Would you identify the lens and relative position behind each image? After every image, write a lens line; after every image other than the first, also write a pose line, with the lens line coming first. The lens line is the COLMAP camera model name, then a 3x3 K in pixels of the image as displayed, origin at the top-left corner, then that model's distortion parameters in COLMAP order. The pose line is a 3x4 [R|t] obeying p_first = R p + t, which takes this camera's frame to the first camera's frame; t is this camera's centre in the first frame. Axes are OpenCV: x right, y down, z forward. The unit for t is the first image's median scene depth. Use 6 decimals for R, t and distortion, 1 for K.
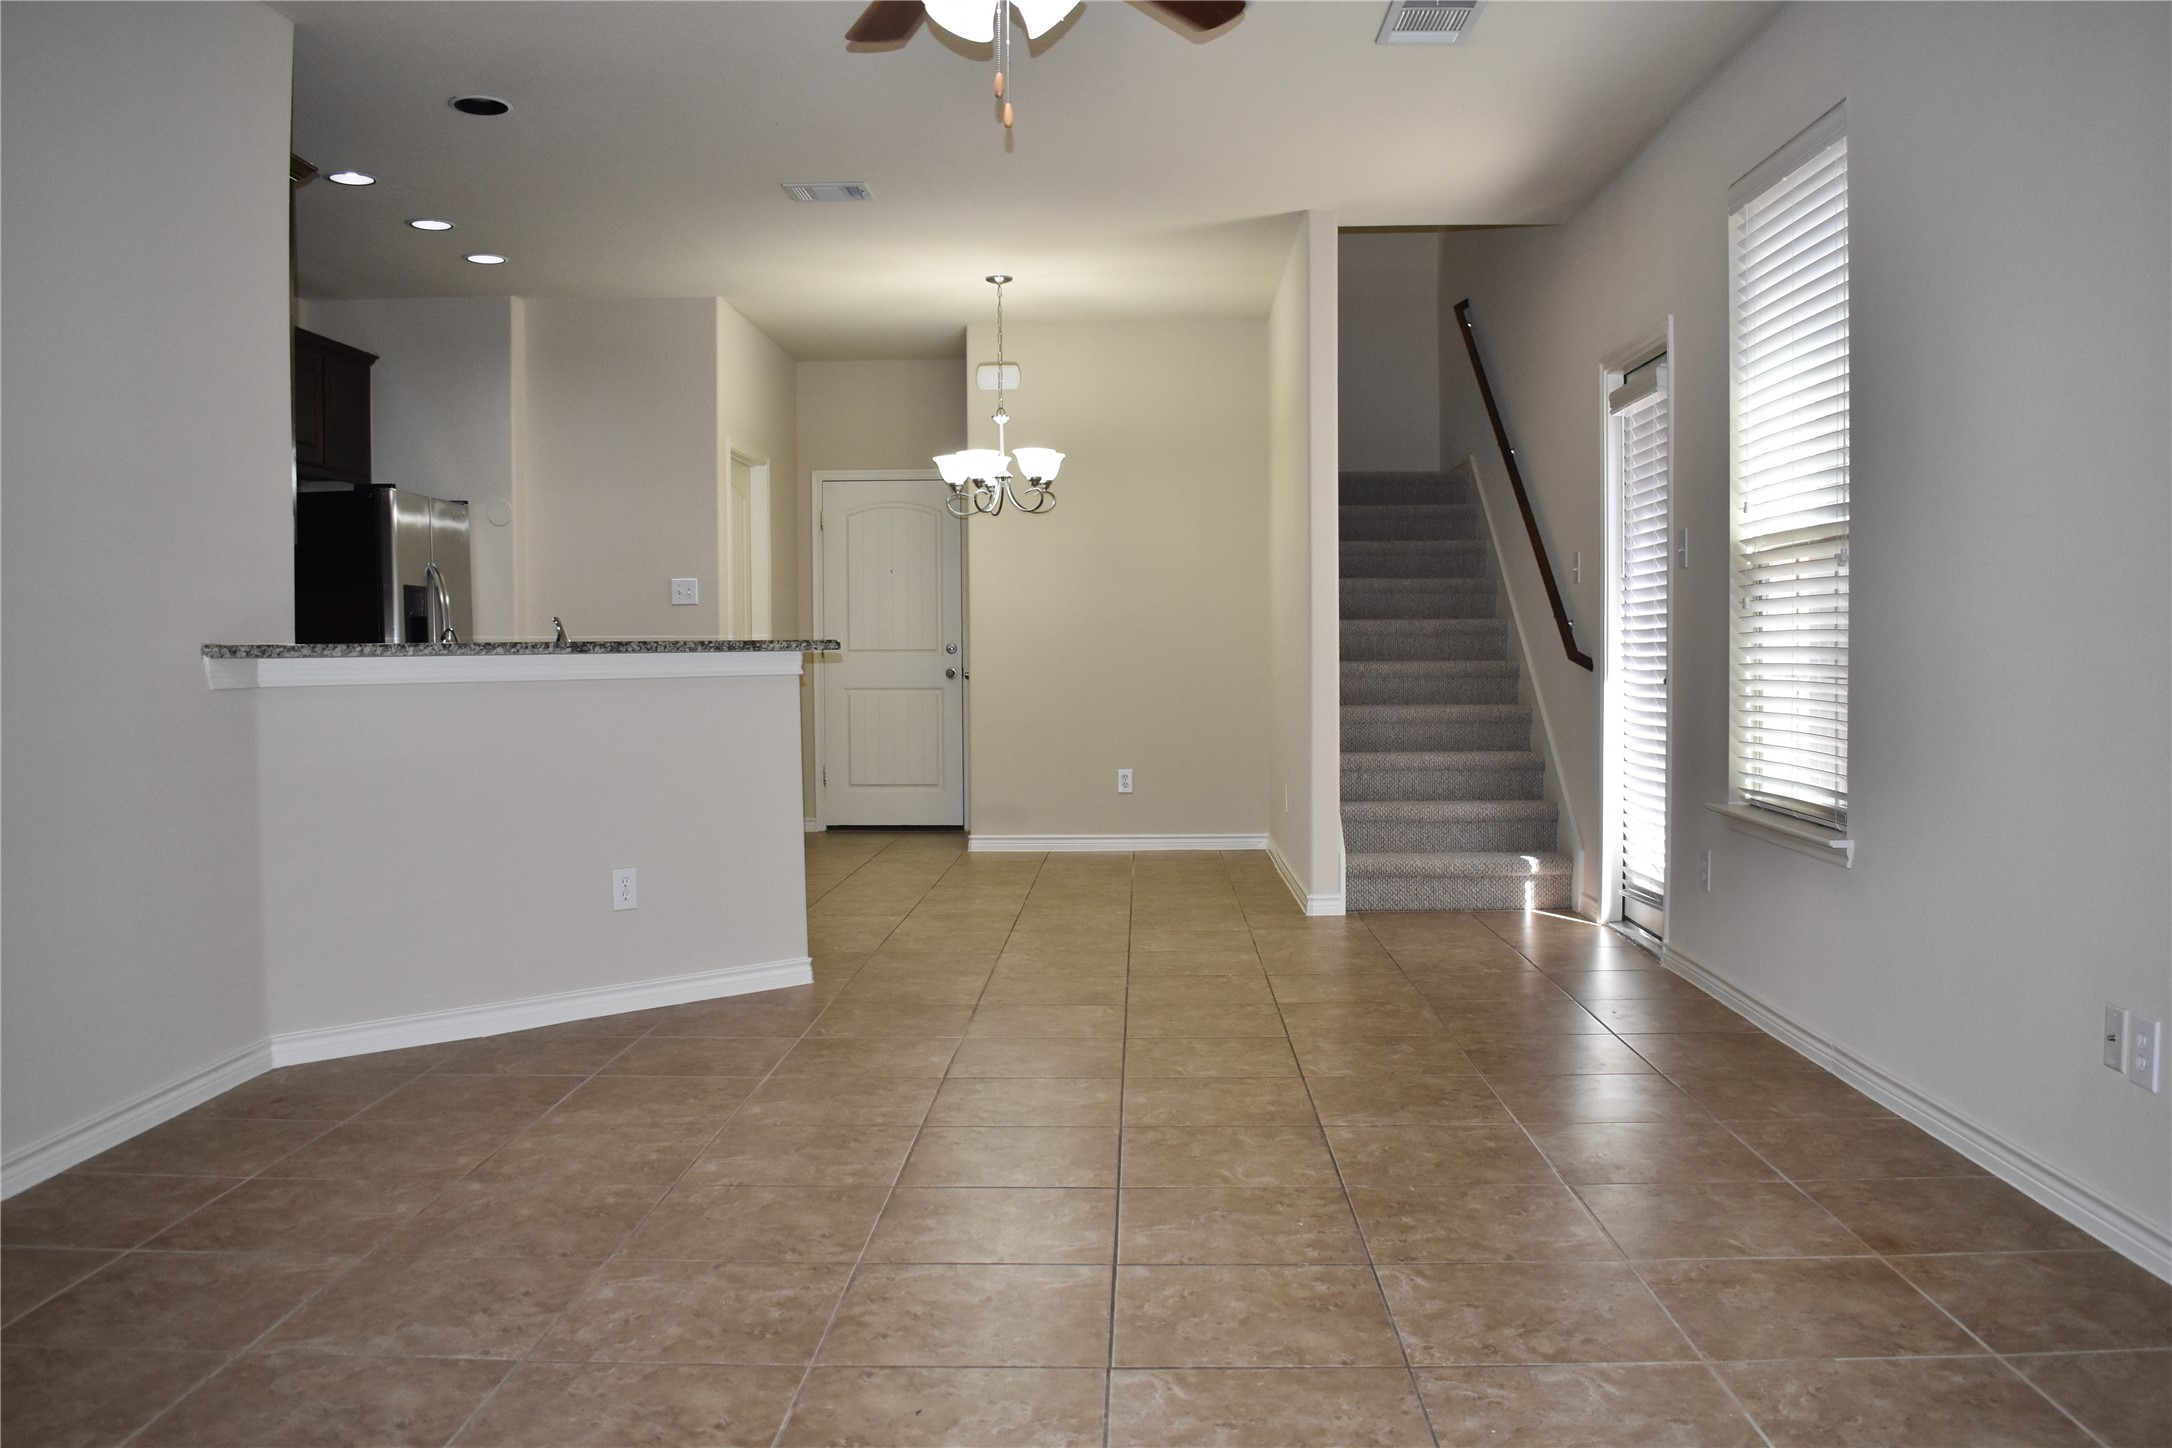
lens RADIAL K [[1772.0, 0, 1086.0], [0, 1772.0, 724.0], [0, 0, 1]] dist [-0.090415, 0.006377]
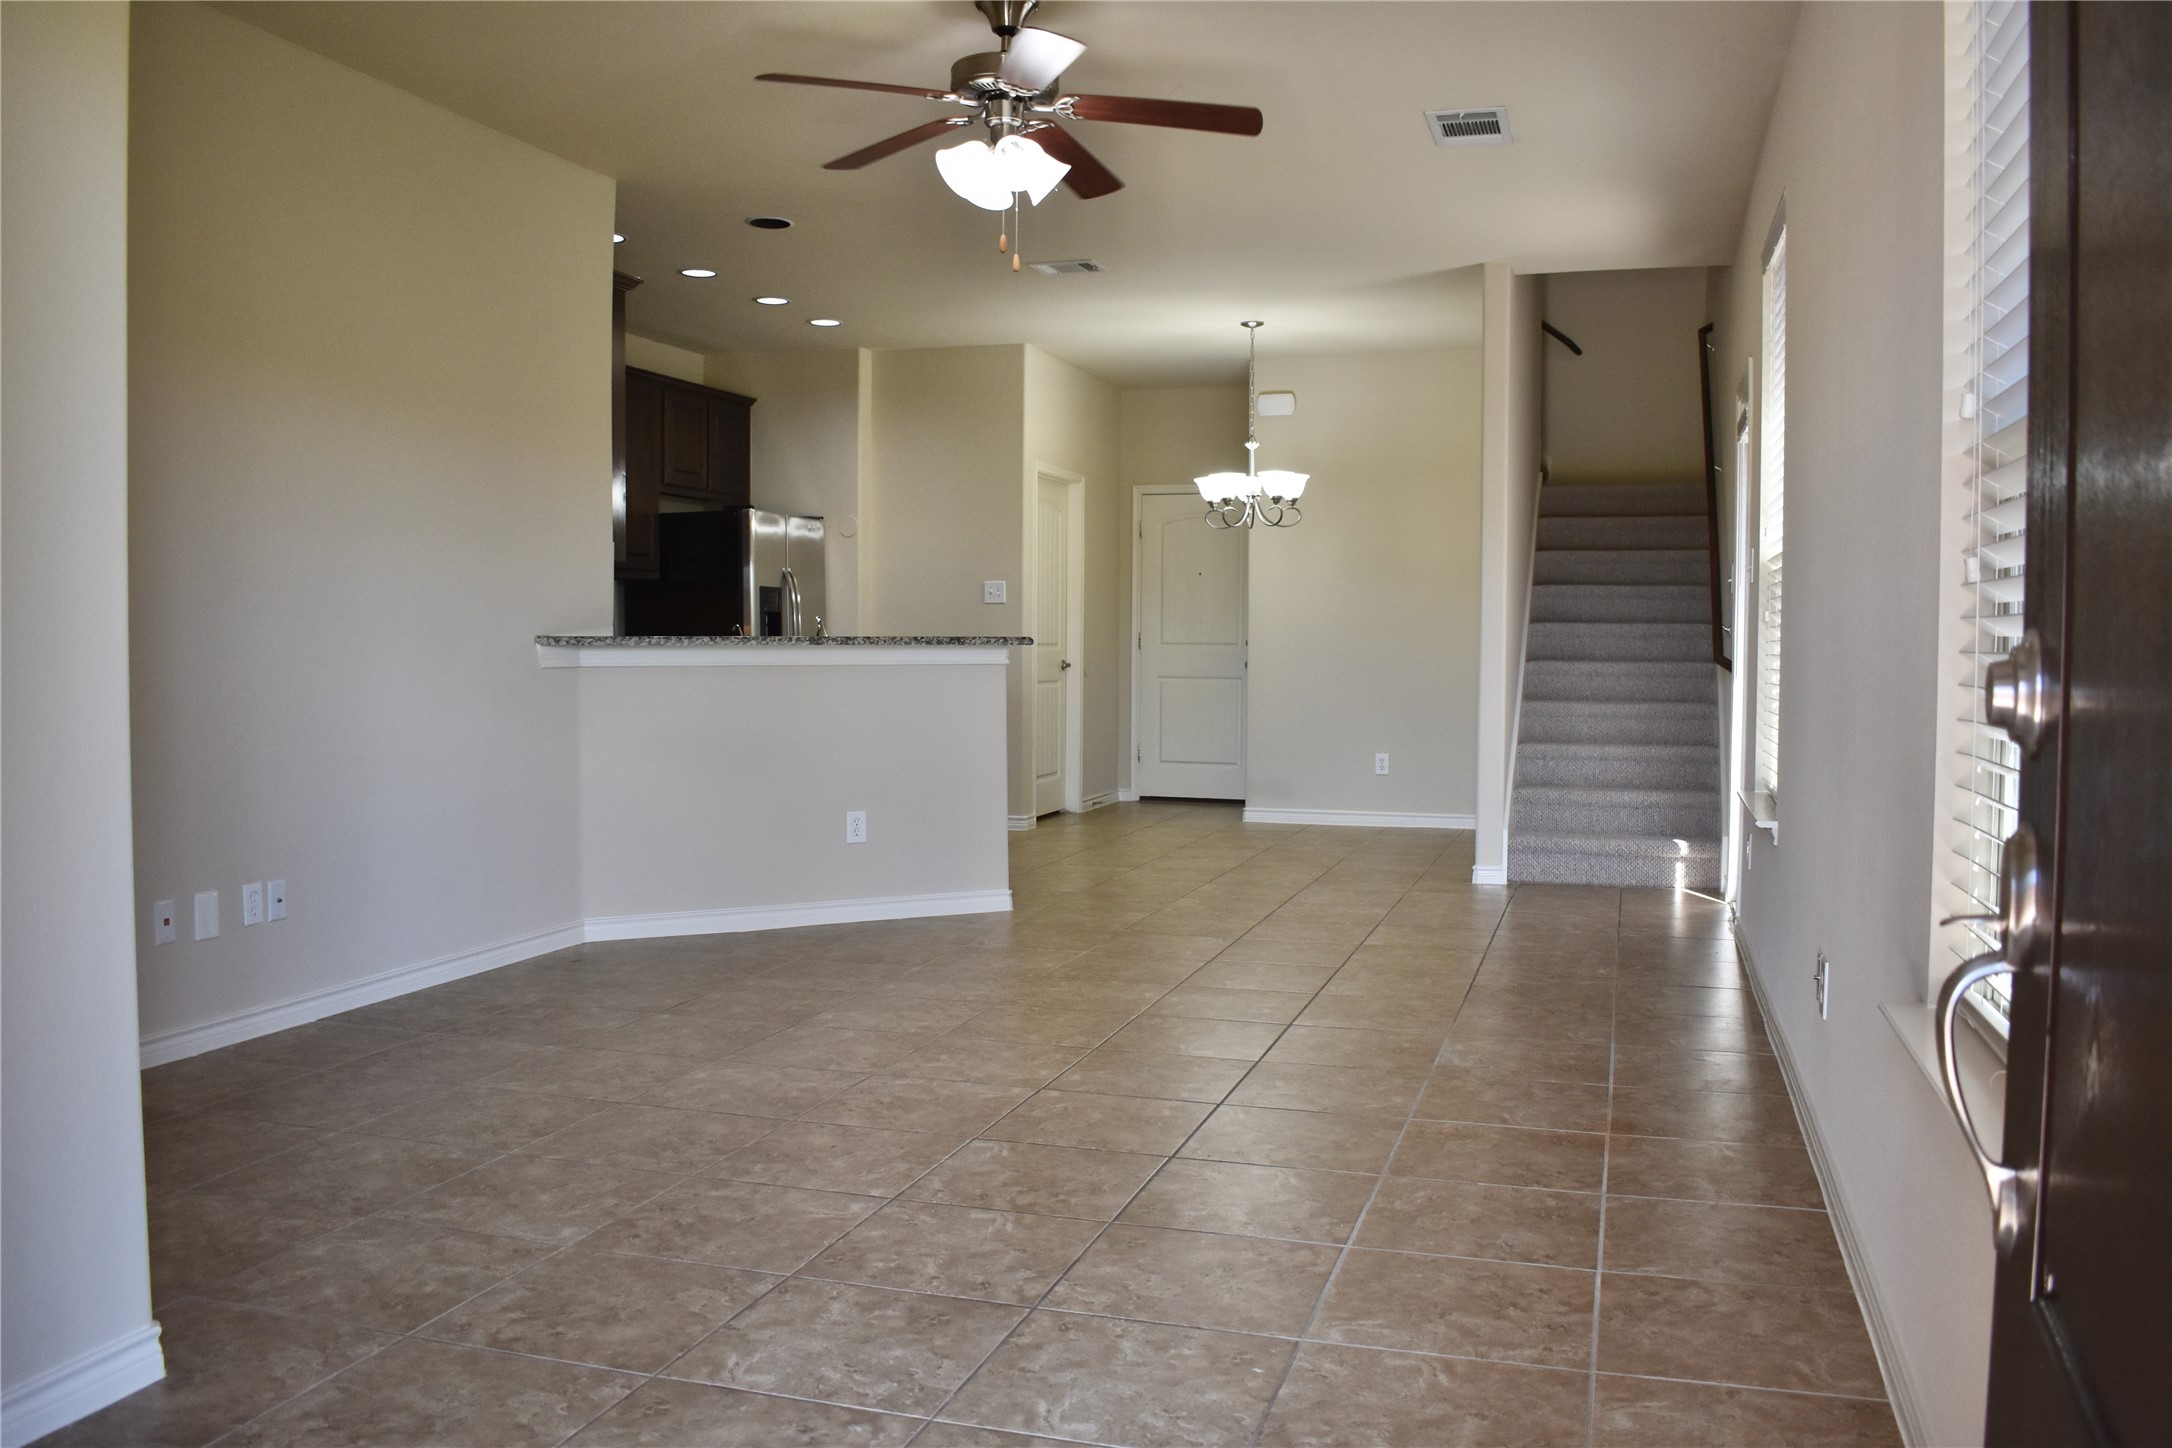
lens RADIAL K [[1744.4, 0, 1086.0], [0, 1744.4, 724.0], [0, 0, 1]] dist [-0.092984, 0.010326]
pose [[0.963207, 0.026276, -0.267473, 0.179278], [-0.024465, 0.999650, 0.010100, 0.000479], [0.267645, -0.003185, 0.963512, -0.142047]]
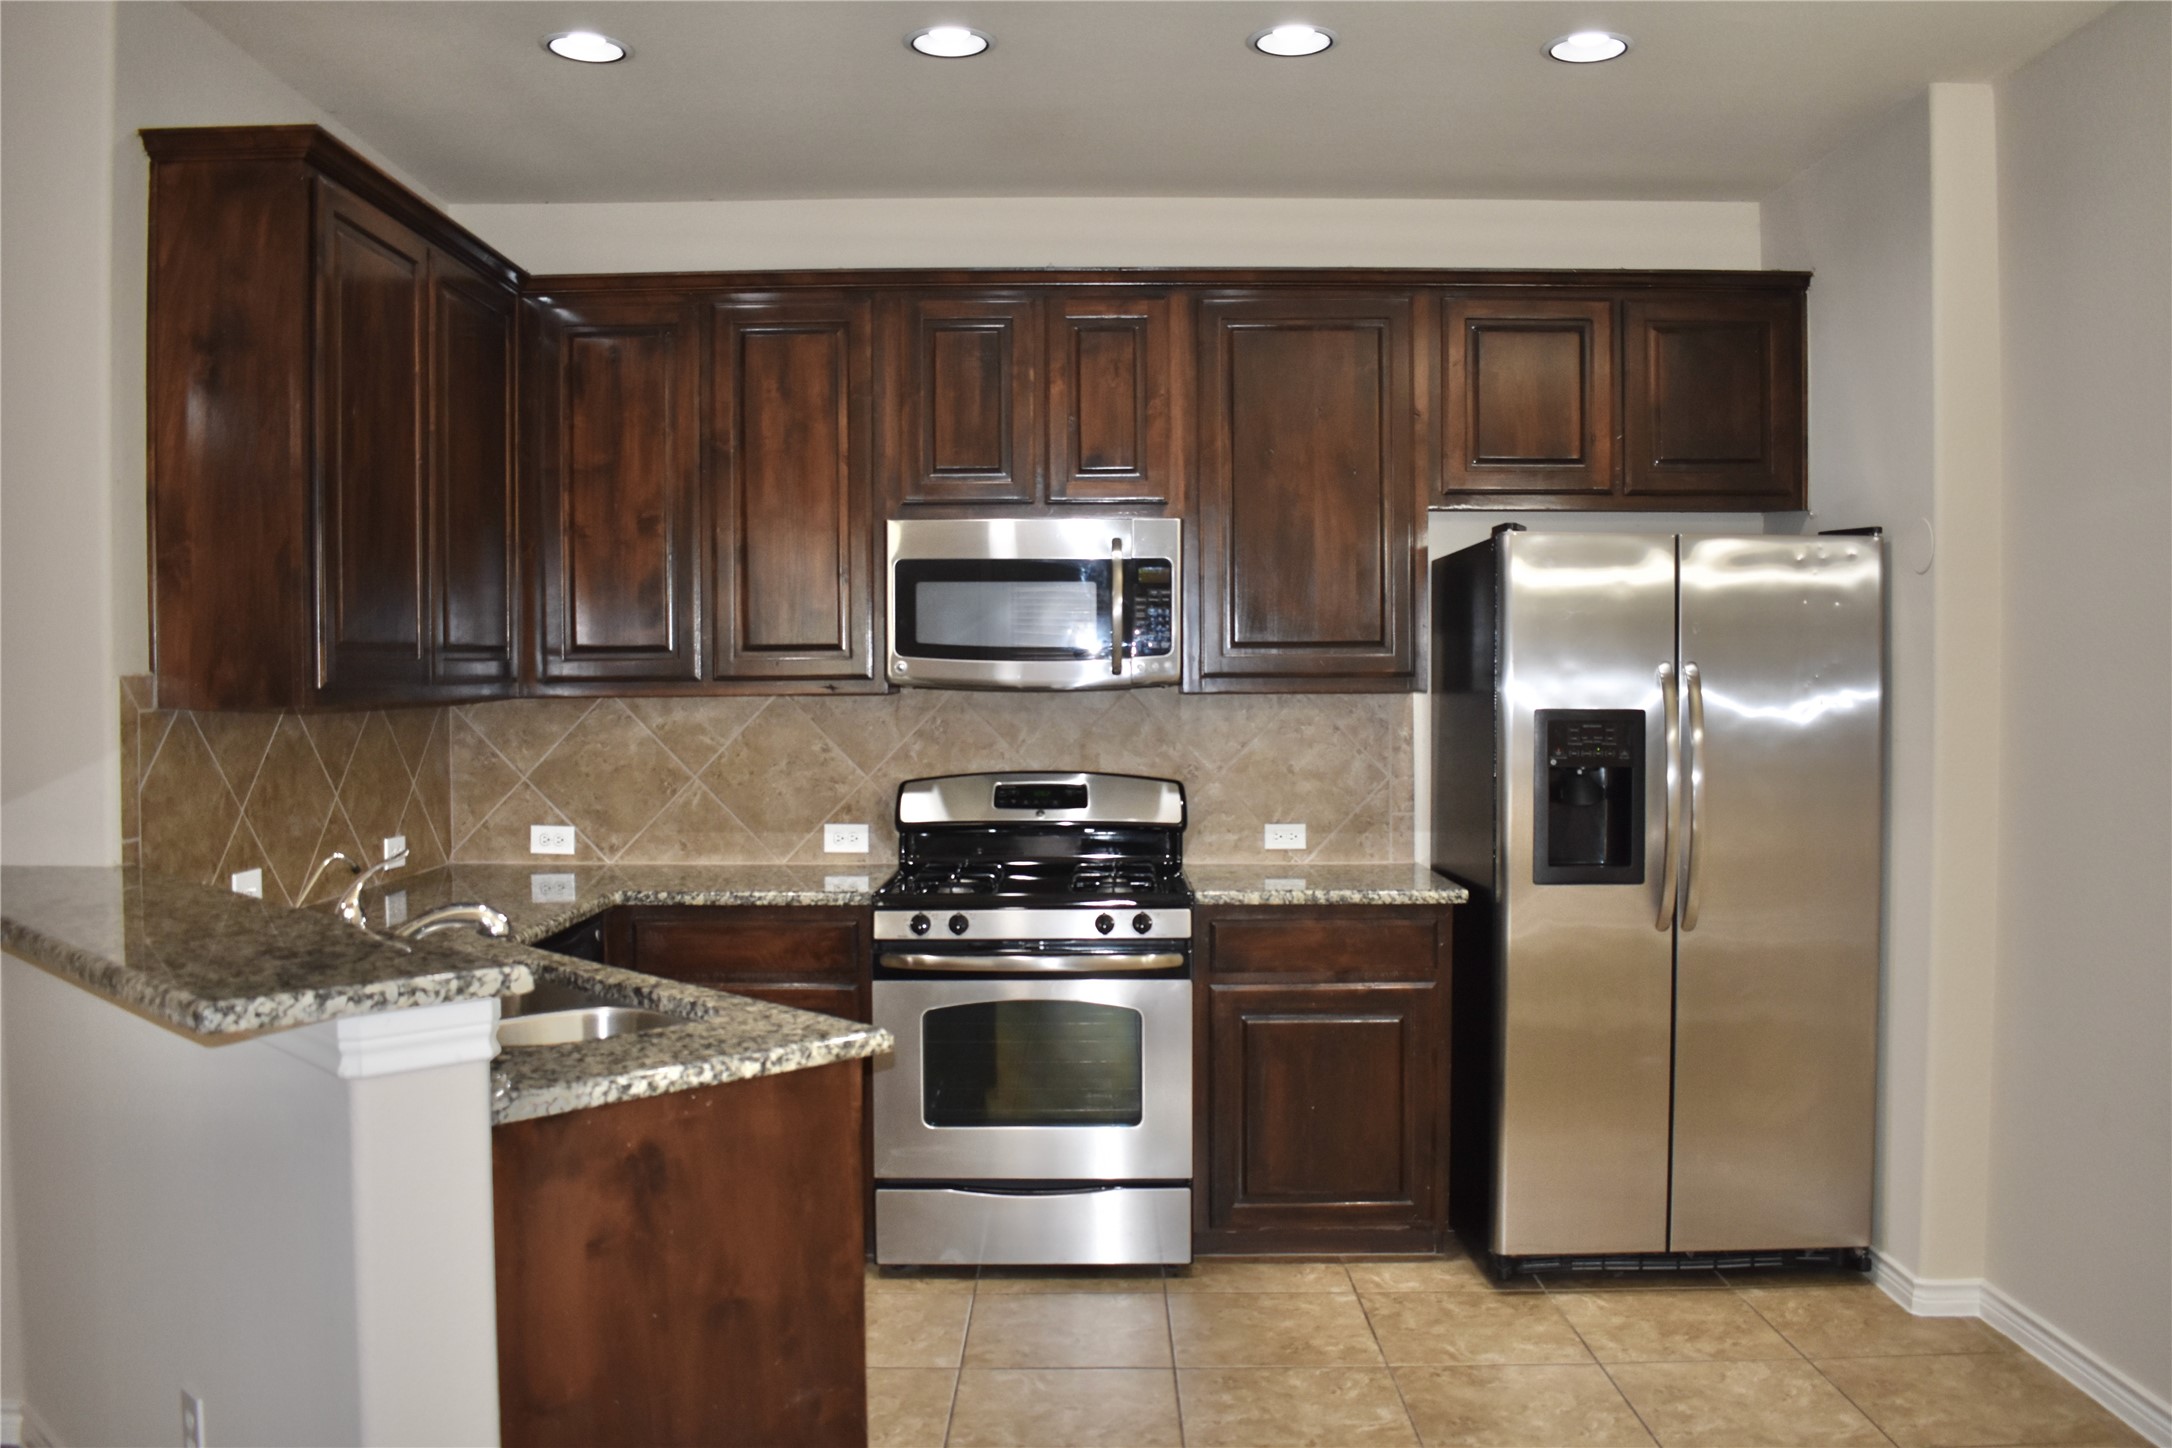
lens RADIAL K [[1744.4, 0, 1086.0], [0, 1744.4, 724.0], [0, 0, 1]] dist [-0.092984, 0.010326]
pose [[0.030835, 0.034836, -0.998917, 0.145738], [-0.042333, 0.998541, 0.033516, -0.092787], [0.998628, 0.041254, 0.032265, 0.902371]]
